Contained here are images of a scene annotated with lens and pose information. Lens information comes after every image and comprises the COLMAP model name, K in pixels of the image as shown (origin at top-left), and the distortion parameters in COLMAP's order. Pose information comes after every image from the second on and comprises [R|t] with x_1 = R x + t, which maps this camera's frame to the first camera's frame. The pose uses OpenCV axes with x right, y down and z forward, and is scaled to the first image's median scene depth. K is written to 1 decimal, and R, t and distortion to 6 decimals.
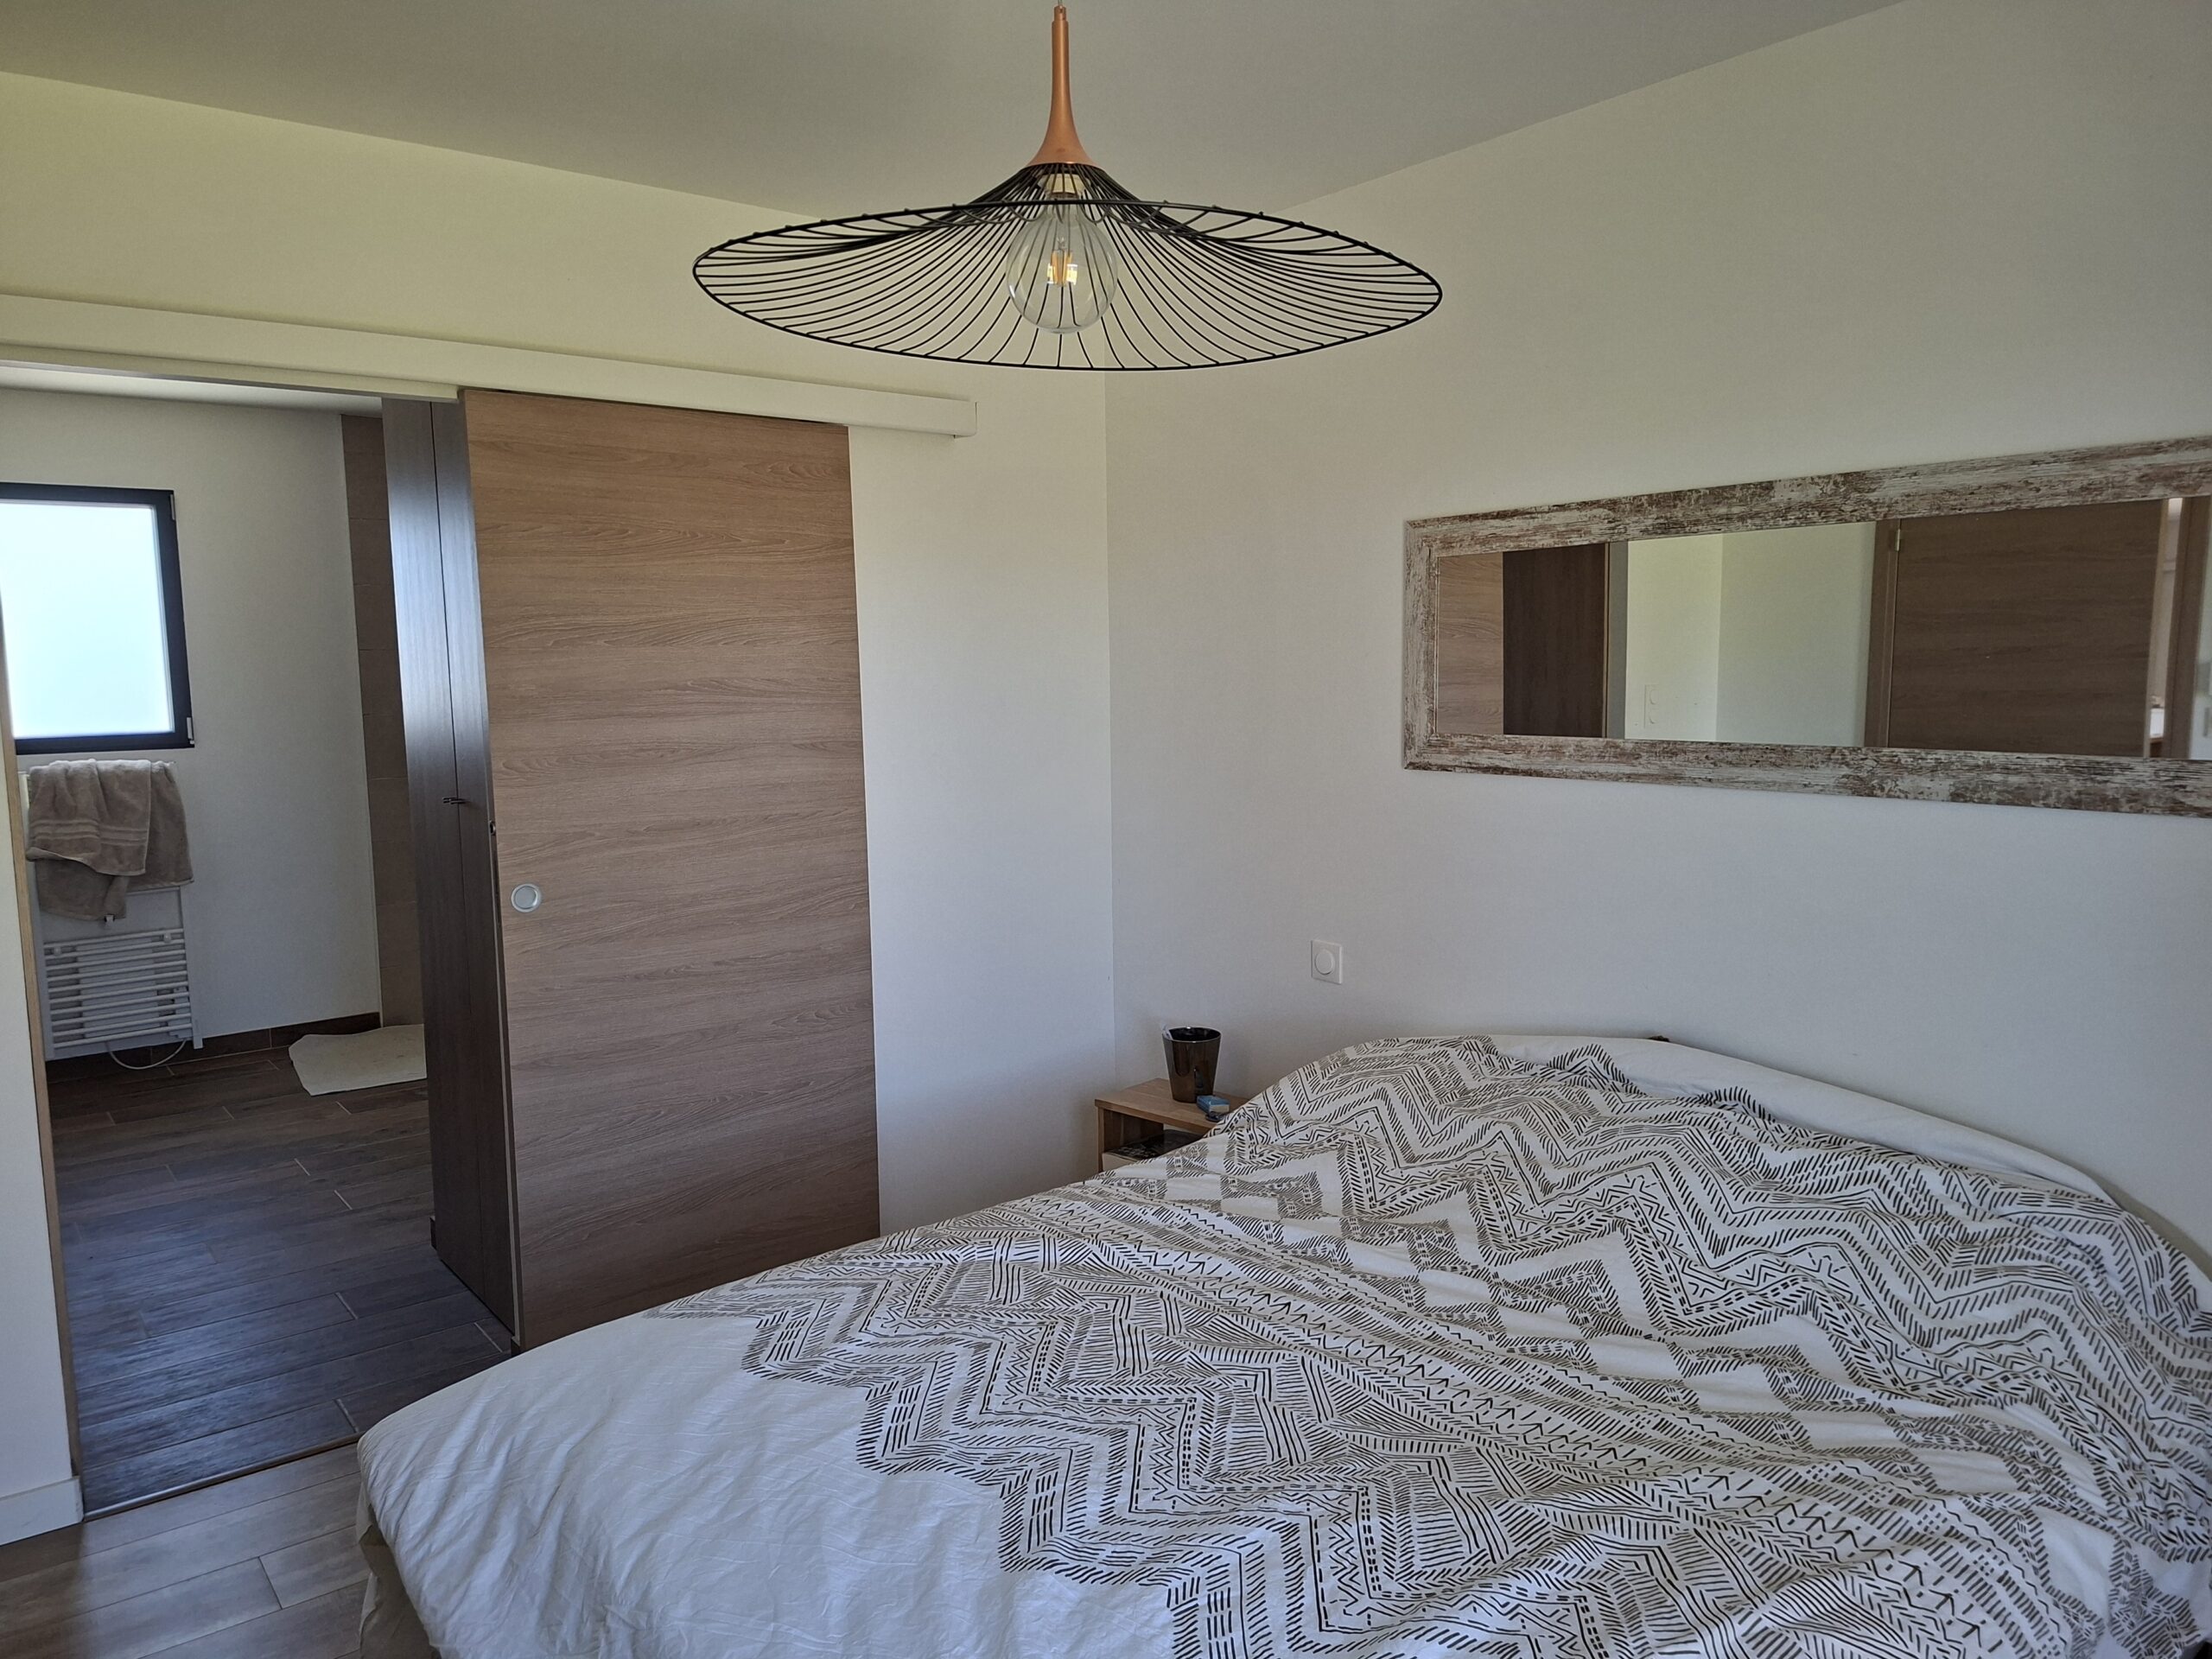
lens RADIAL K [[1534.7, 0, 1101.6], [0, 1534.7, 815.5], [0, 0, 1]] dist [0.140949, -0.178367]
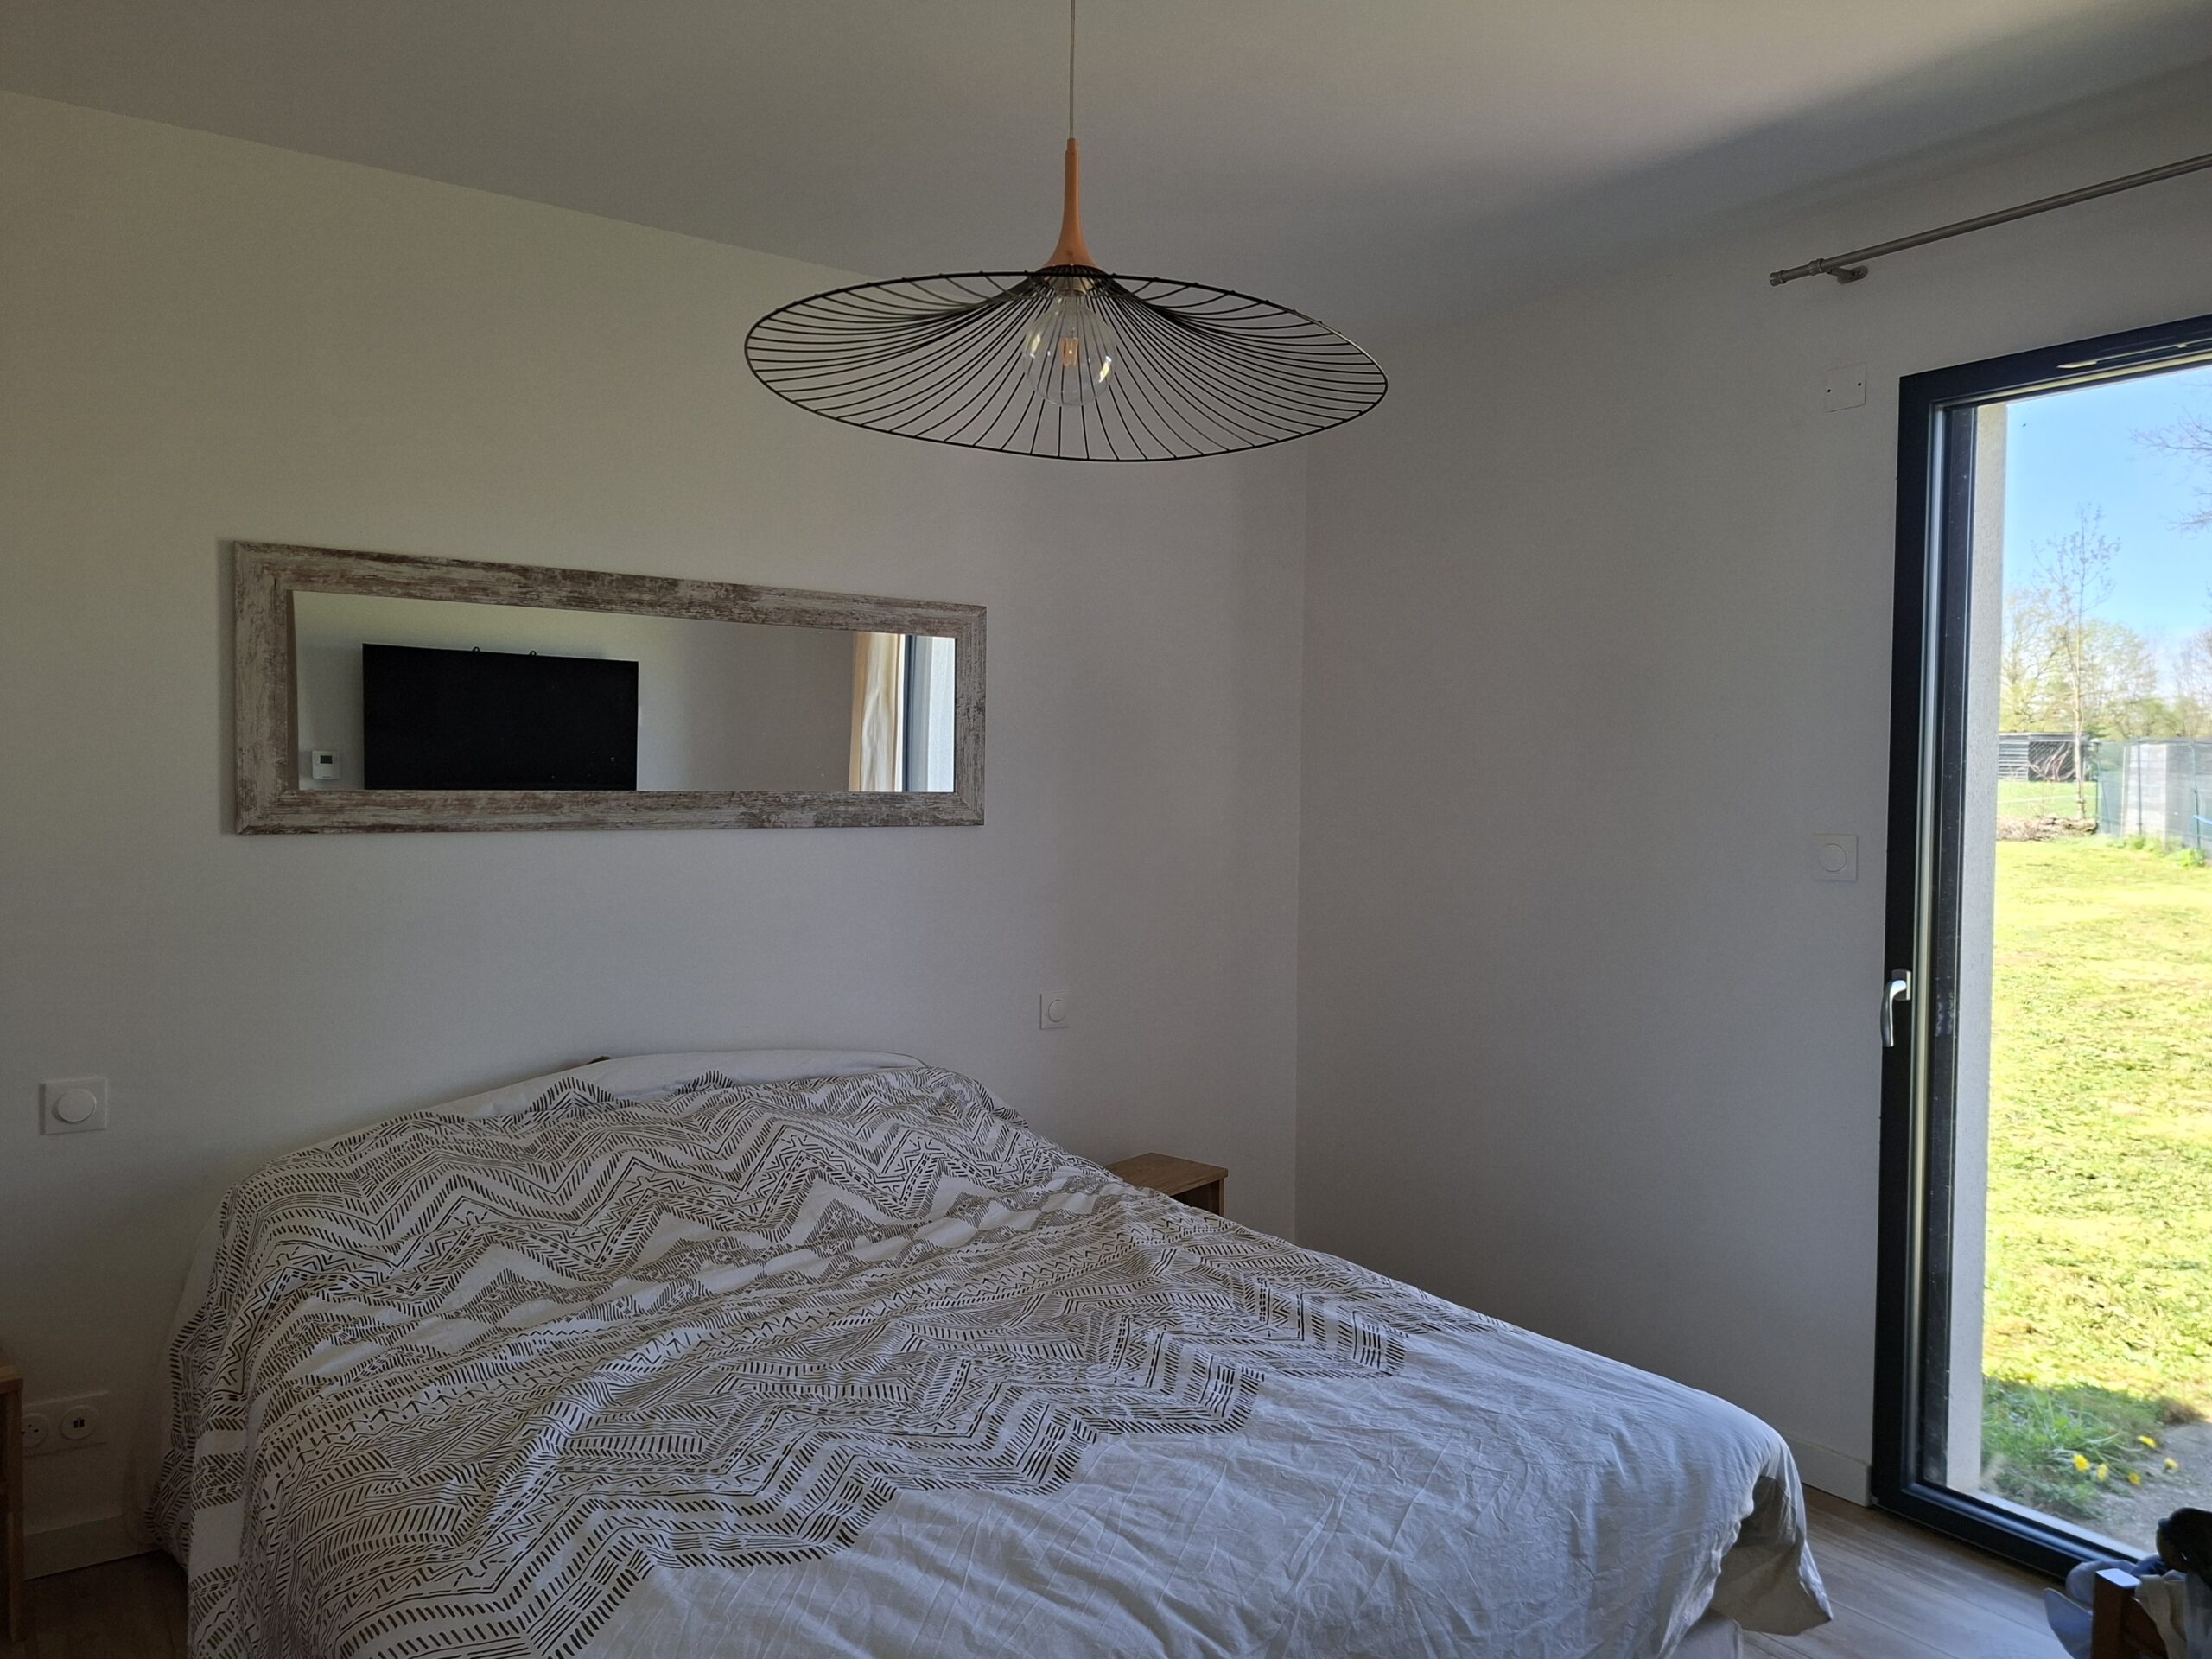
lens RADIAL K [[1534.7, 0, 1101.6], [0, 1534.7, 815.5], [0, 0, 1]] dist [0.140949, -0.178367]
pose [[0.053394, -0.014306, 0.998471, -0.795734], [0.089591, 0.995934, 0.009478, -0.008806], [-0.994546, 0.088948, 0.054459, 0.625747]]
